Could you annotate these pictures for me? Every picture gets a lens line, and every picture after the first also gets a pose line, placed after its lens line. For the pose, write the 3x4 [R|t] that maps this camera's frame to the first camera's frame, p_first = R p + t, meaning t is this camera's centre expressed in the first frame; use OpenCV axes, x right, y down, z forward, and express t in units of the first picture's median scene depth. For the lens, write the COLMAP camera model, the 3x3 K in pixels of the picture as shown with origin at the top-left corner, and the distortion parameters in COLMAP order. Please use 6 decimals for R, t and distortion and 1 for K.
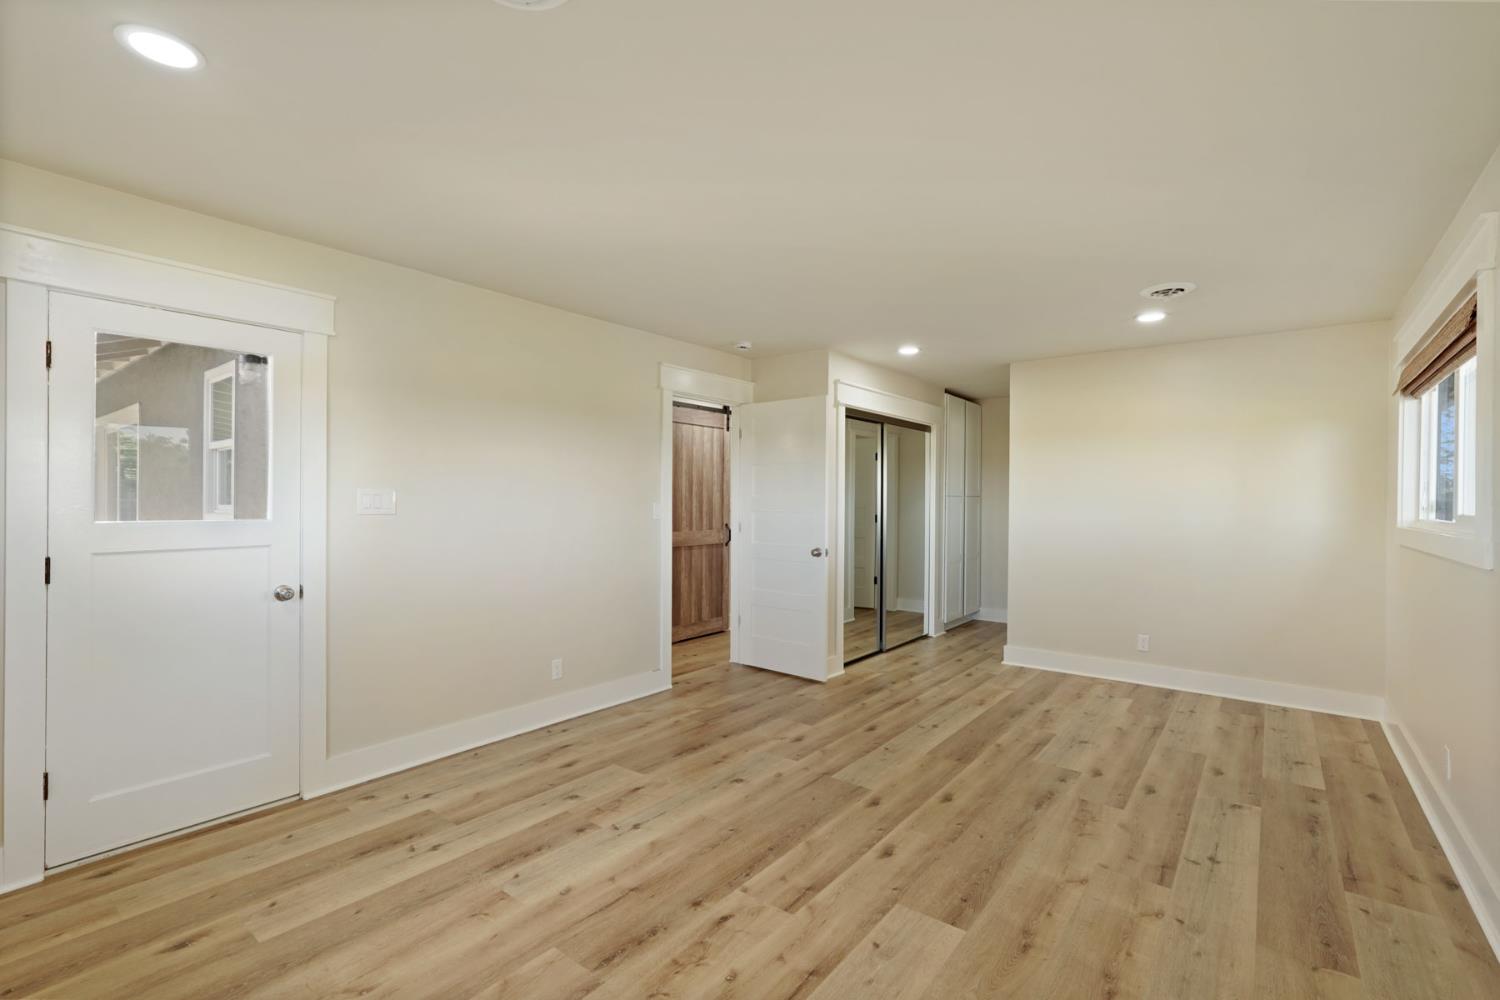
lens RADIAL K [[666.1, 0, 752.7], [0, 666.1, 501.1], [0, 0, 1]] dist [-0.009598, 0.008890]
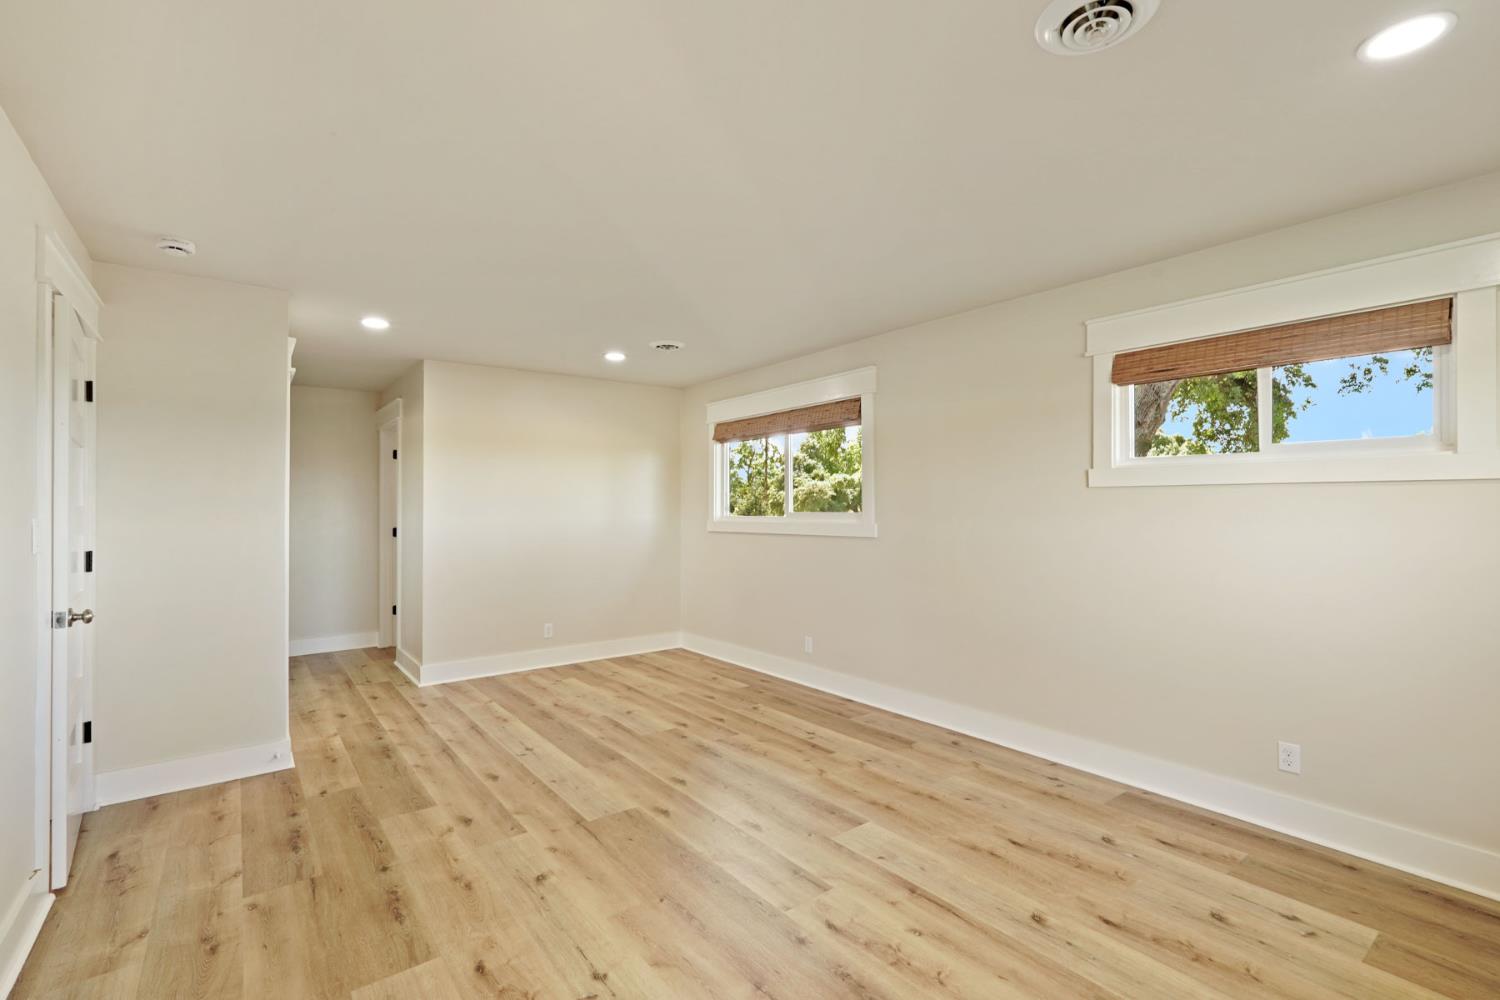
lens RADIAL K [[666.1, 0, 752.7], [0, 666.1, 501.1], [0, 0, 1]] dist [-0.009598, 0.008890]
pose [[0.268810, 0.000618, 0.963193, -0.612709], [0.010230, 0.999942, -0.003497, -0.006274], [-0.963139, 0.010794, 0.268788, 0.493164]]
